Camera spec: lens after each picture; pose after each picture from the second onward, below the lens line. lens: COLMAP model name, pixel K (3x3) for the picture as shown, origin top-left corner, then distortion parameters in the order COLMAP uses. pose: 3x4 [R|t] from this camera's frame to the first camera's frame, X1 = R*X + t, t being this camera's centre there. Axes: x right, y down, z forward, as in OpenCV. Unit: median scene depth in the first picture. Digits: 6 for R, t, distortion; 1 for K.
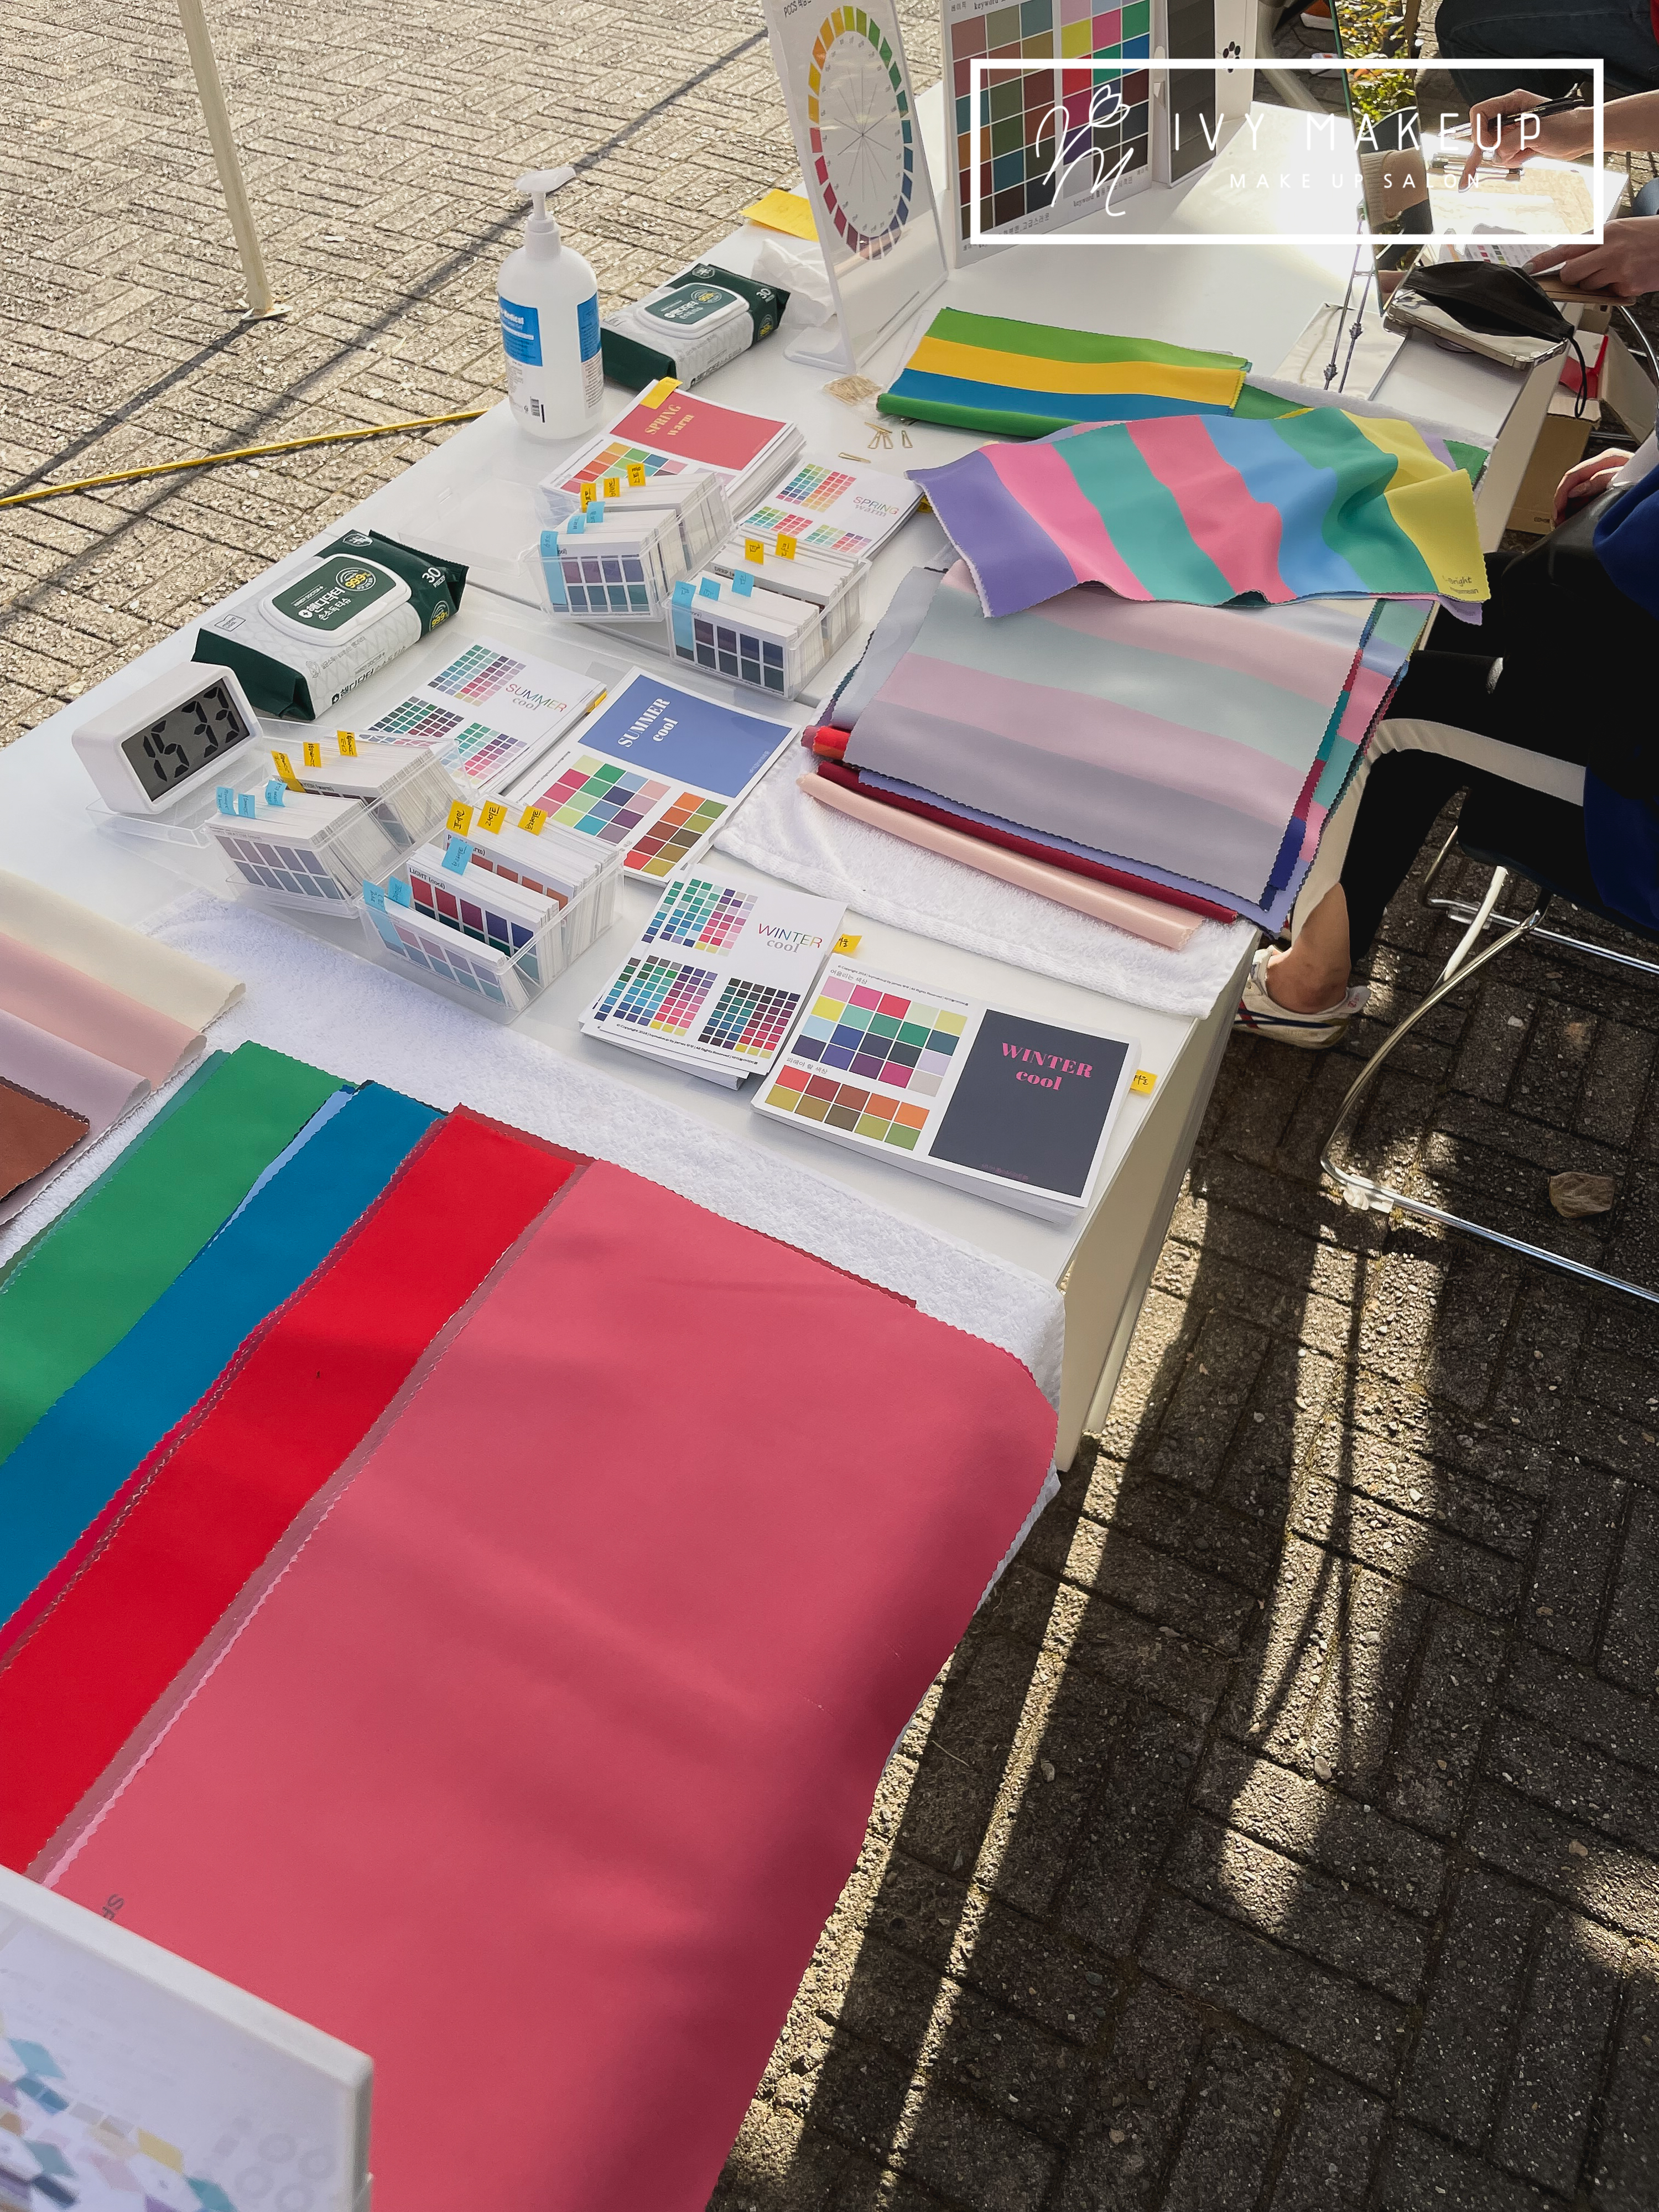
lens RADIAL K [[1689.9, 0, 827.5], [0, 1689.9, 1110.1], [0, 0, 1]] dist [0.087689, -0.123543]
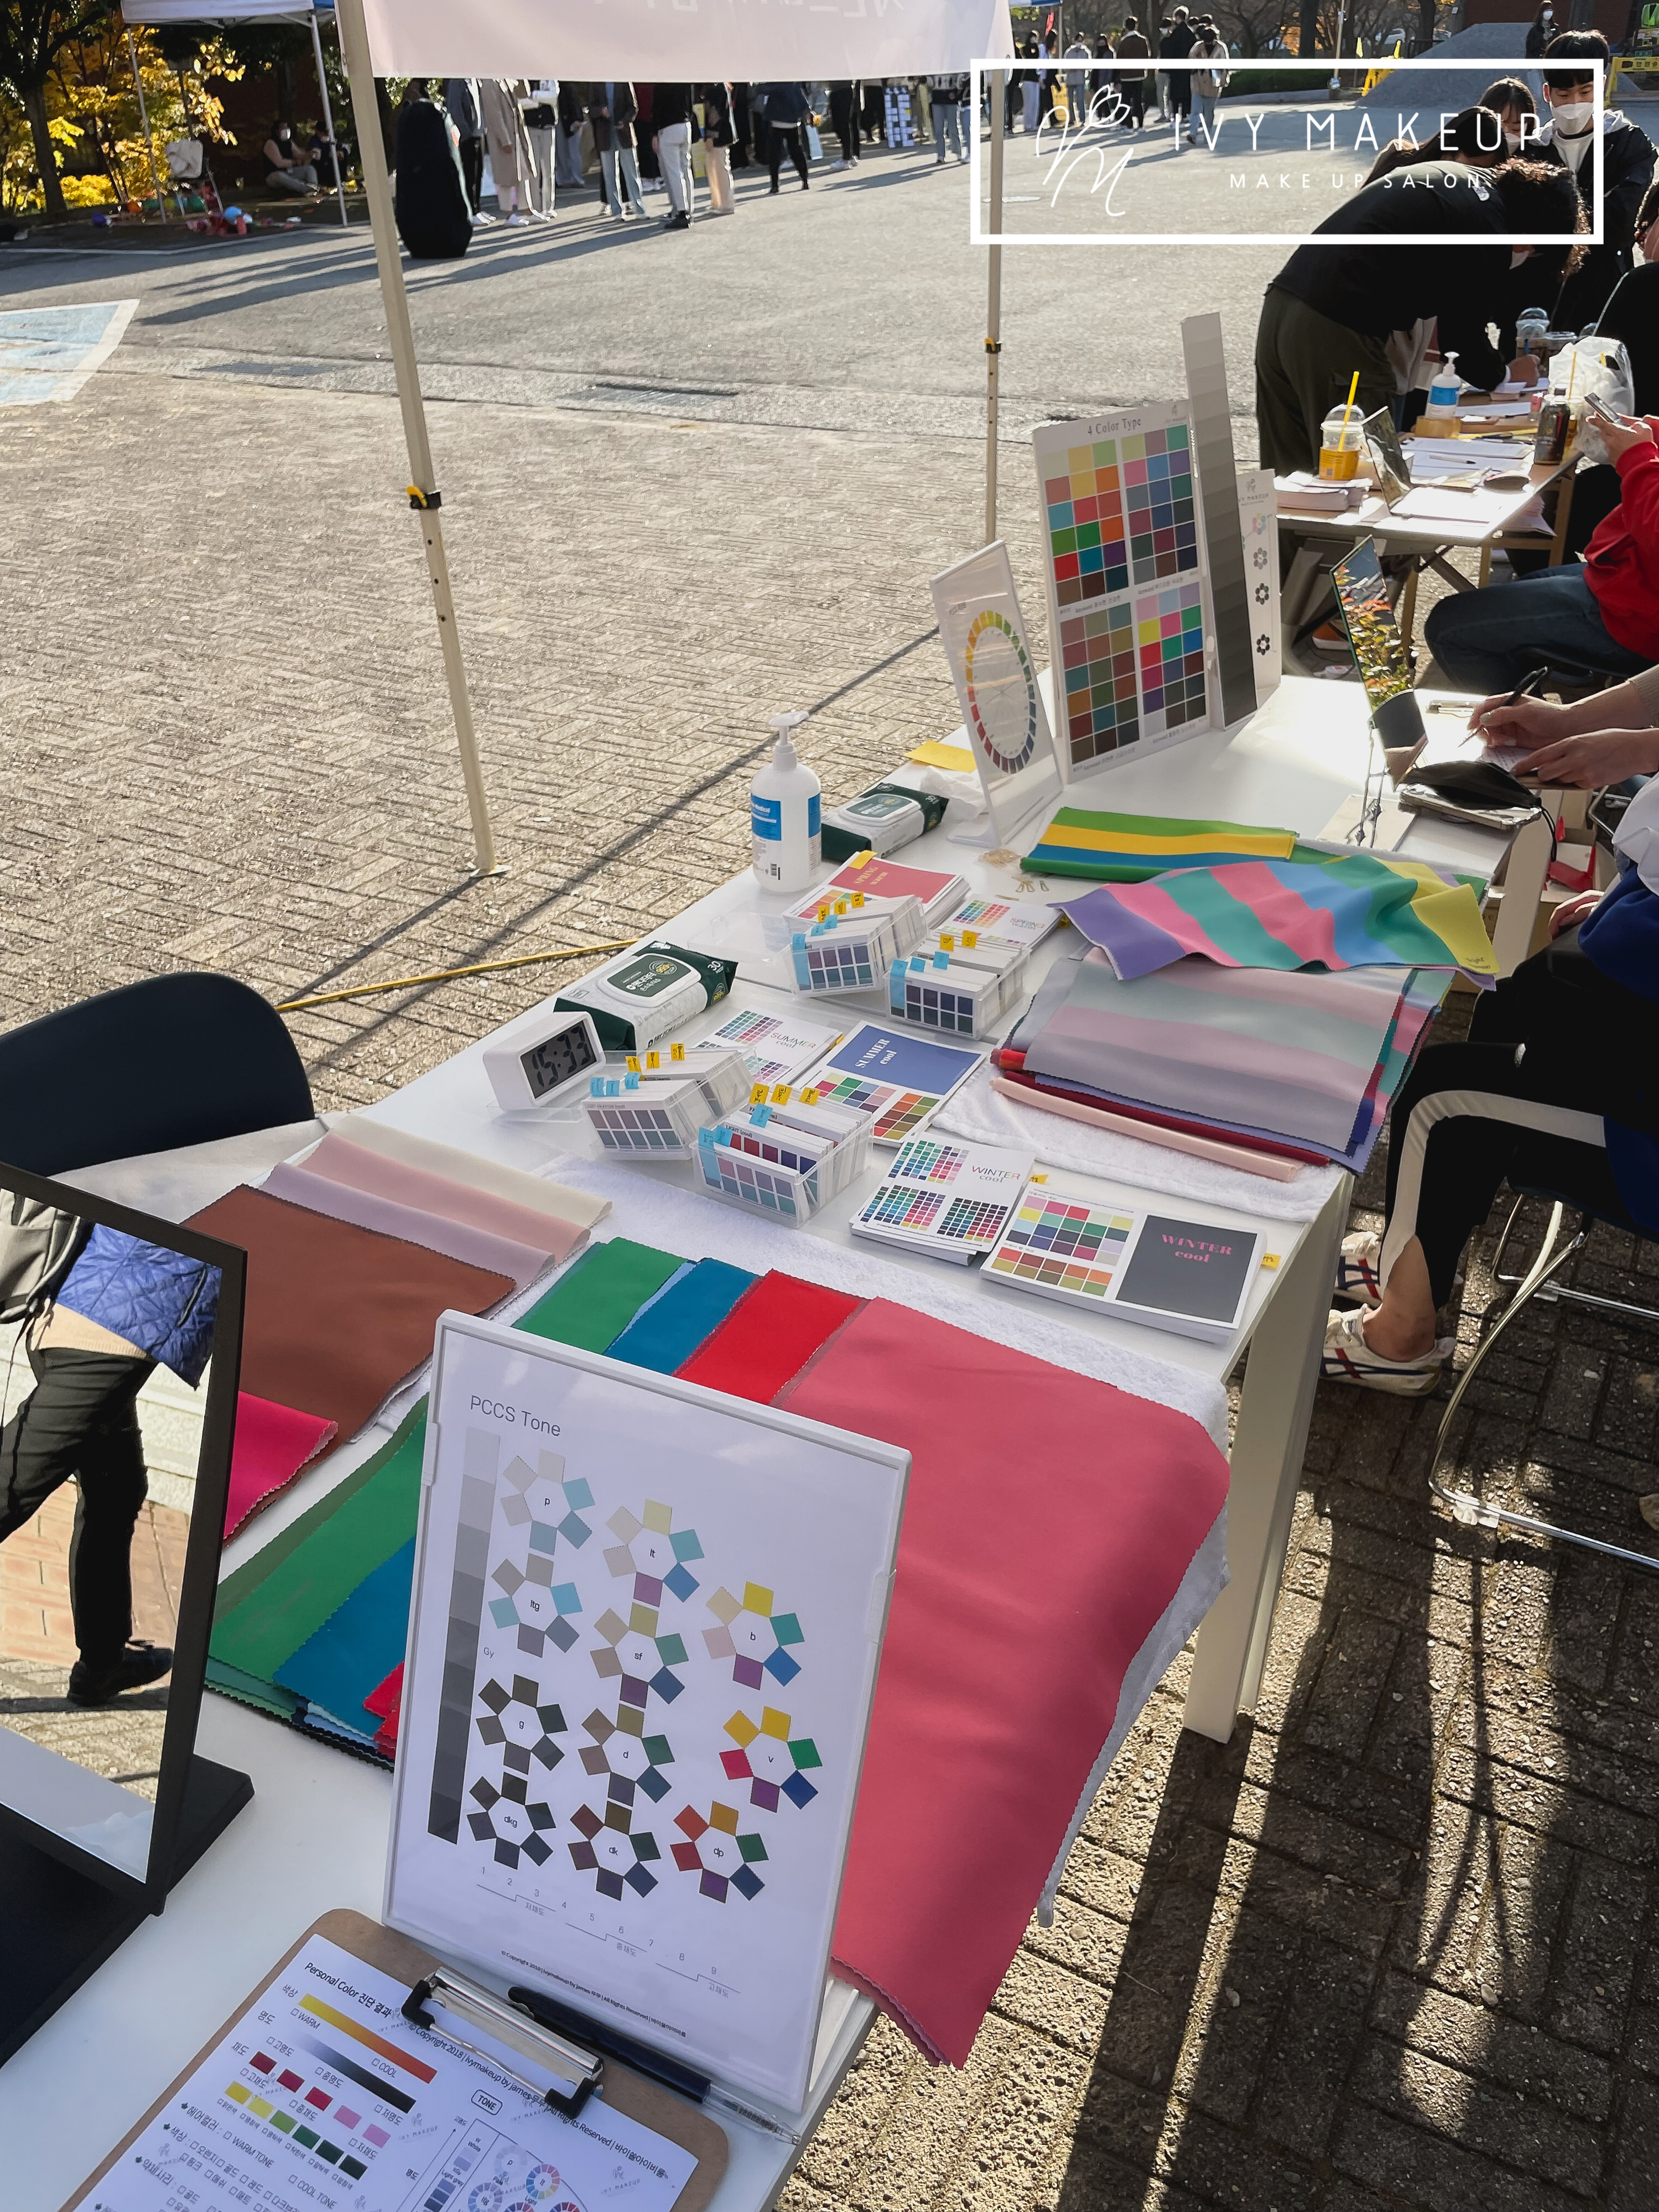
lens RADIAL K [[1689.9, 0, 831.1], [0, 1689.9, 1123.2], [0, 0, 1]] dist [0.087689, -0.123543]
pose [[0.998772, -0.021882, -0.044445, -0.063597], [0.007164, 0.951532, -0.307468, 0.187551], [0.049019, 0.306772, 0.950520, -0.212283]]
